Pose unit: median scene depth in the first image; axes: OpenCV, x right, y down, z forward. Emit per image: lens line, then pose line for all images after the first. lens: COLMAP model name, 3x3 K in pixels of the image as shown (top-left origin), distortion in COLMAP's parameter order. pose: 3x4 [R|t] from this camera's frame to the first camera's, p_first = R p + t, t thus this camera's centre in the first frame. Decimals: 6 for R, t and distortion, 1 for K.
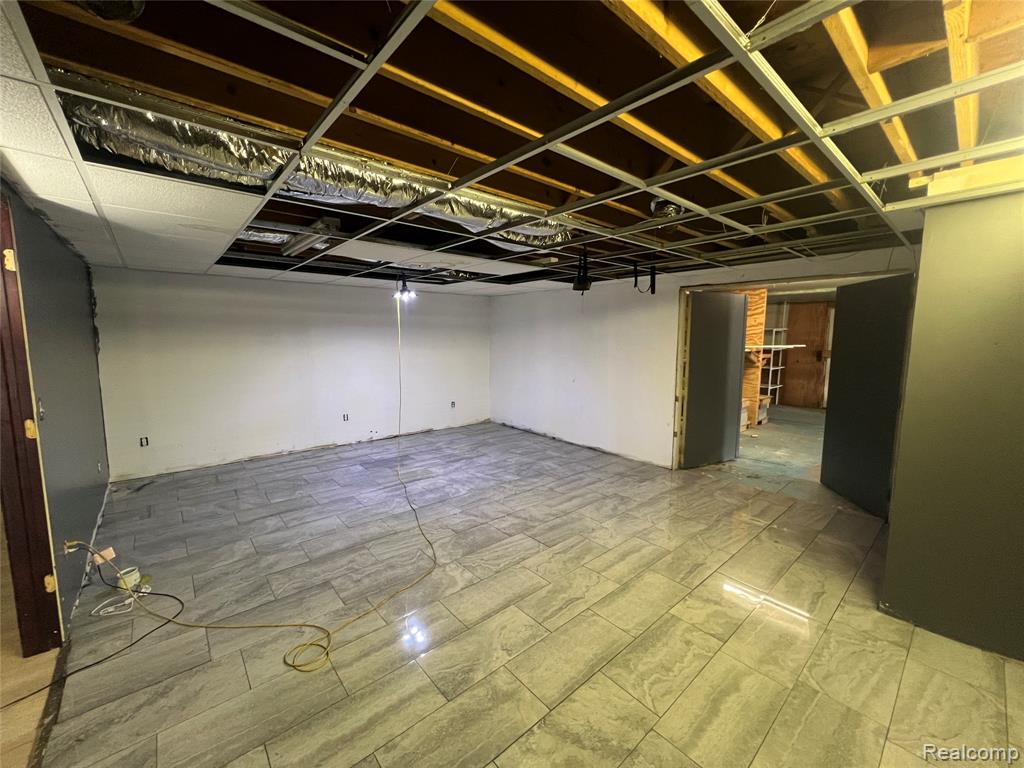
lens RADIAL K [[408.7, 0, 511.1], [0, 408.7, 382.0], [0, 0, 1]] dist [-0.001563, 0.000150]
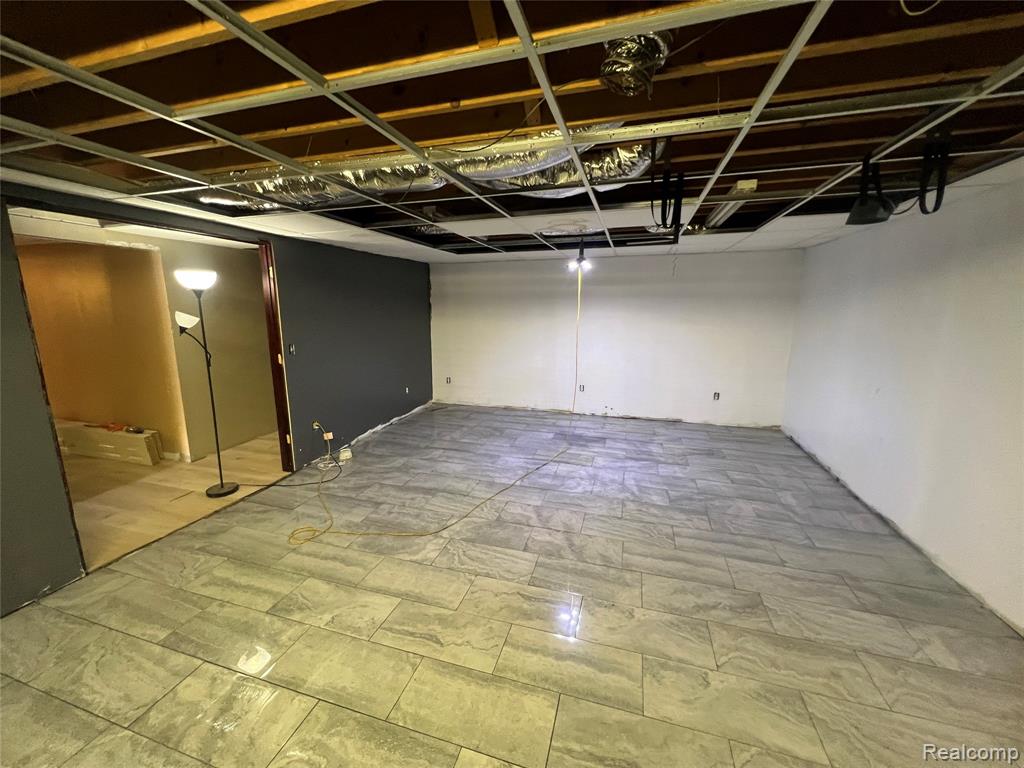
lens RADIAL K [[408.7, 0, 508.7], [0, 408.7, 382.2], [0, 0, 1]] dist [-0.001563, 0.000150]
pose [[0.534616, 0.151125, -0.831473, 0.469557], [-0.090218, 0.988464, 0.121651, -0.049567], [0.840266, 0.009978, 0.542083, 0.380569]]
